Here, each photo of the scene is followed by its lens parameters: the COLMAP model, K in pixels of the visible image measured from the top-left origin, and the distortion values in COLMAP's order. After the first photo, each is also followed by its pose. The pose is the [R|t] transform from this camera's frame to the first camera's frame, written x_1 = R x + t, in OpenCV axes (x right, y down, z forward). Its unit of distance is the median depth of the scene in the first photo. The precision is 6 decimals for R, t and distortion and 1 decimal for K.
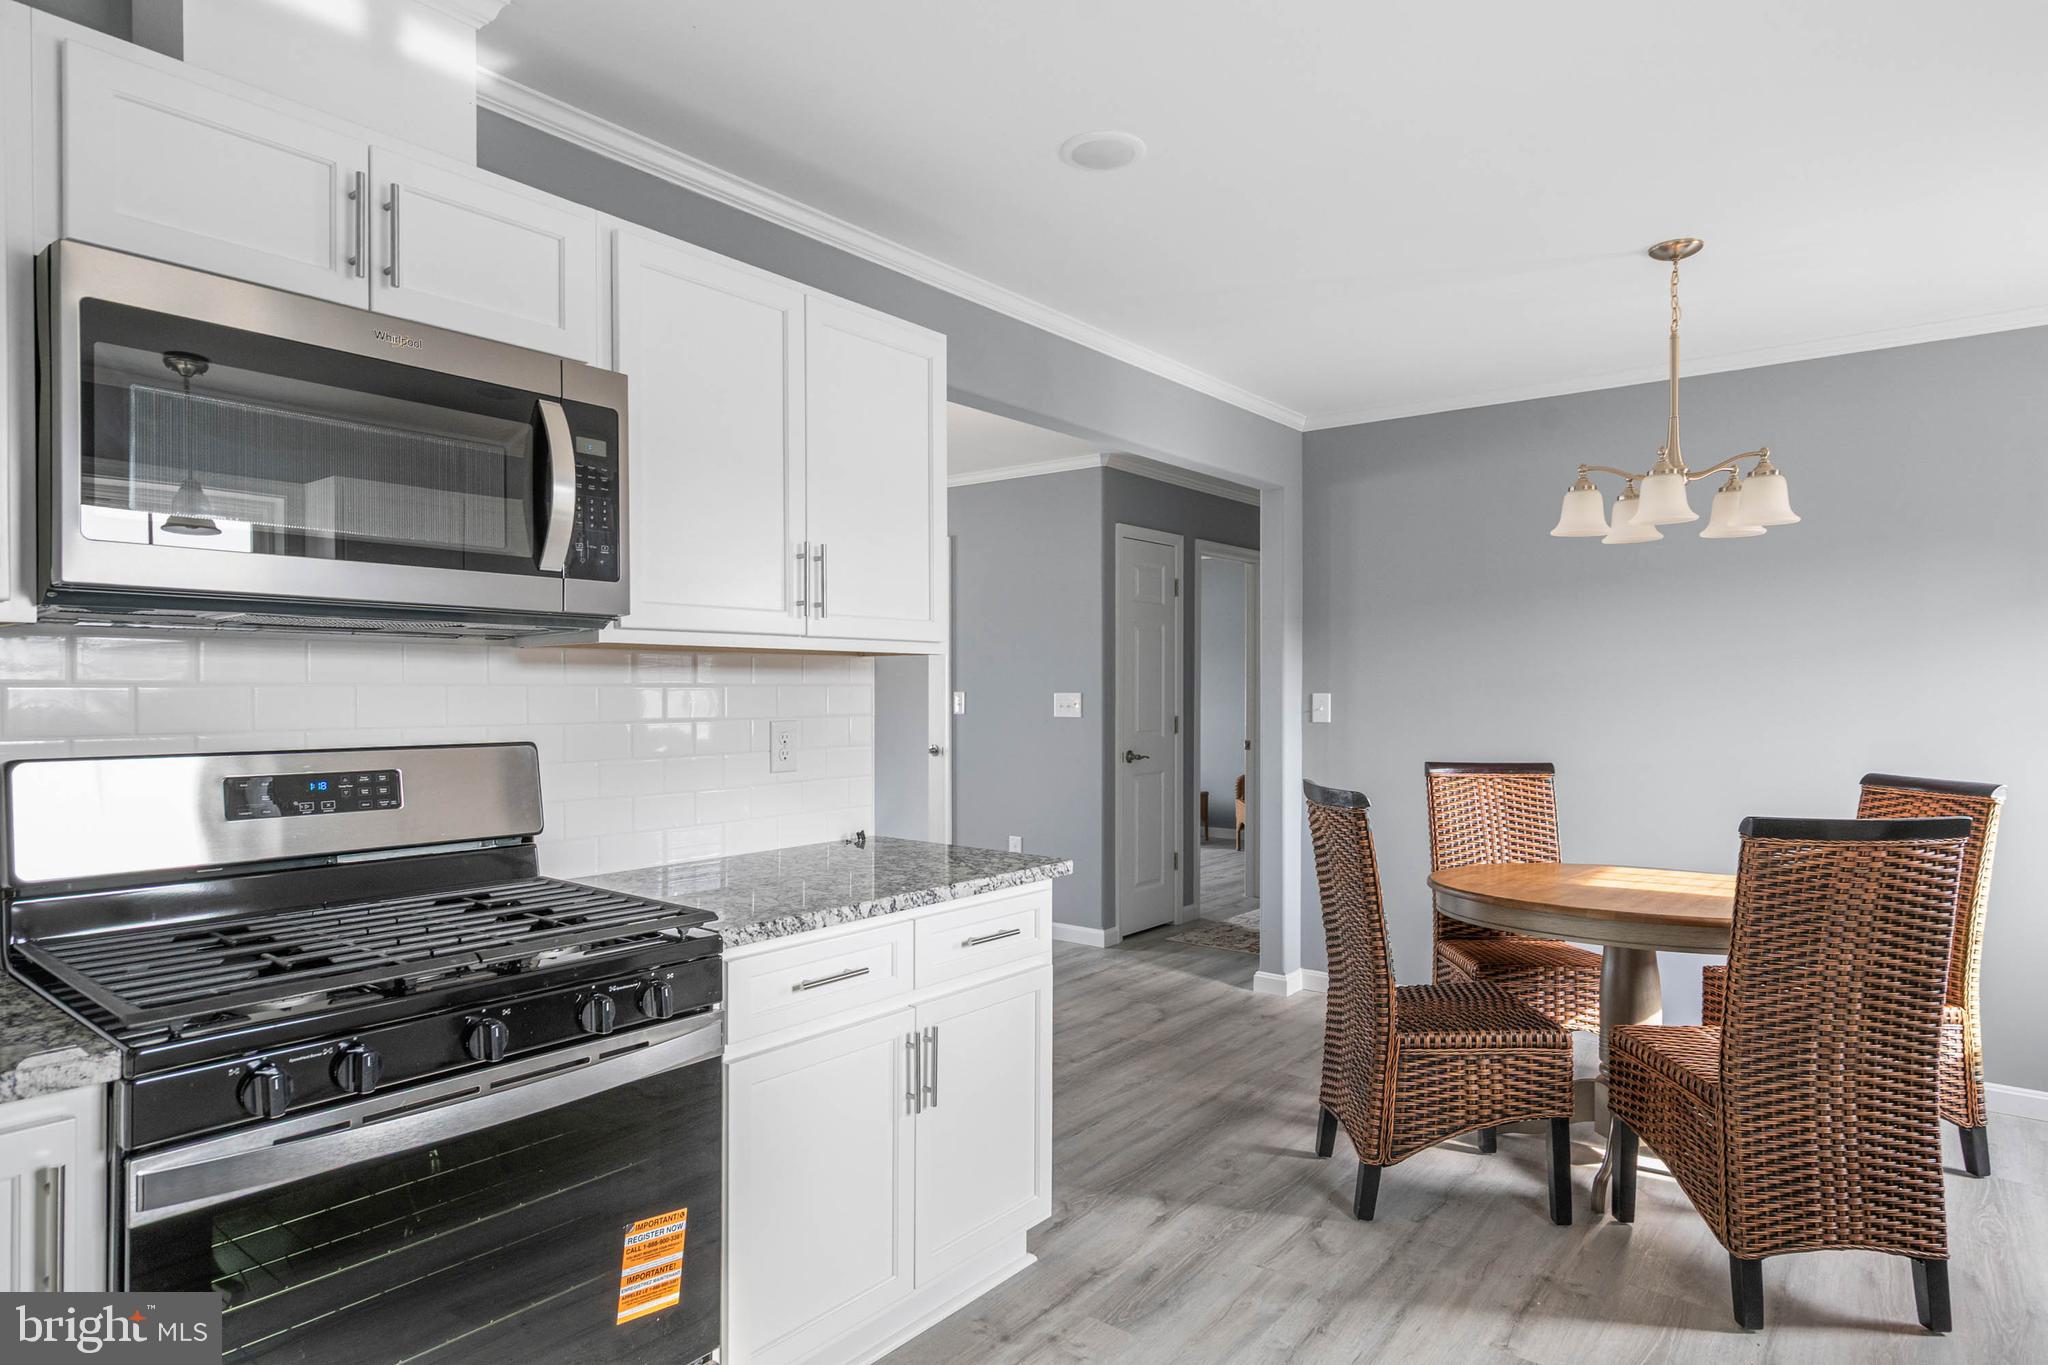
lens RADIAL K [[1148.7, 0, 1028.3], [0, 1148.7, 692.0], [0, 0, 1]] dist [0.003244, 0.004270]
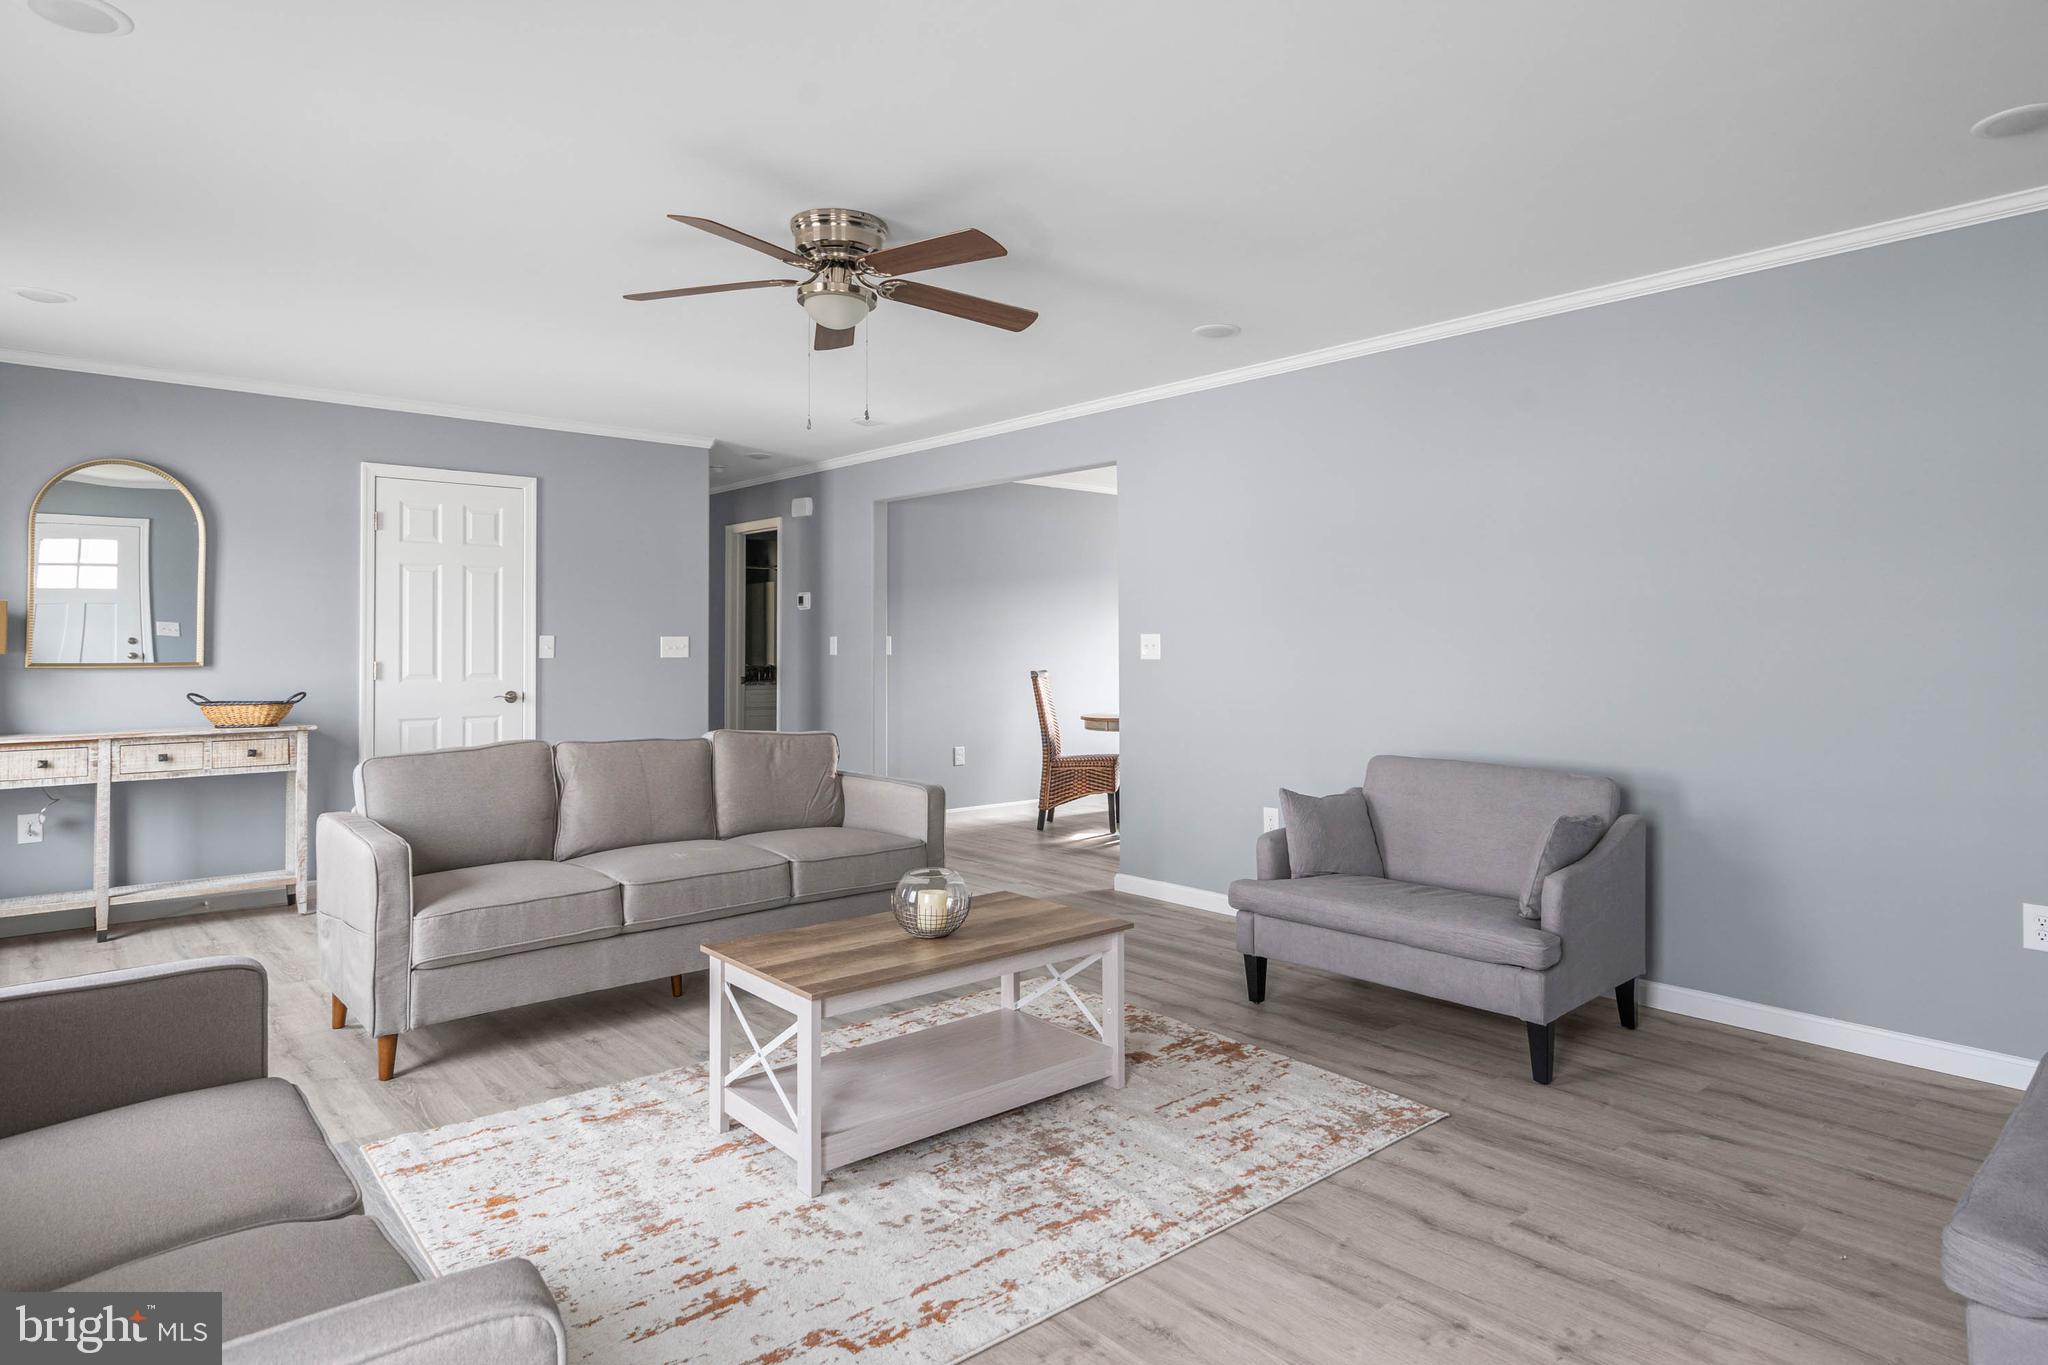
lens RADIAL K [[1148.7, 0, 1039.8], [0, 1148.7, 639.3], [0, 0, 1]] dist [0.003244, 0.004270]
pose [[0.158463, 0.002992, 0.987360, -4.009796], [0.004020, 0.999985, -0.003676, 0.034293], [-0.987357, 0.004552, 0.158449, 1.751918]]
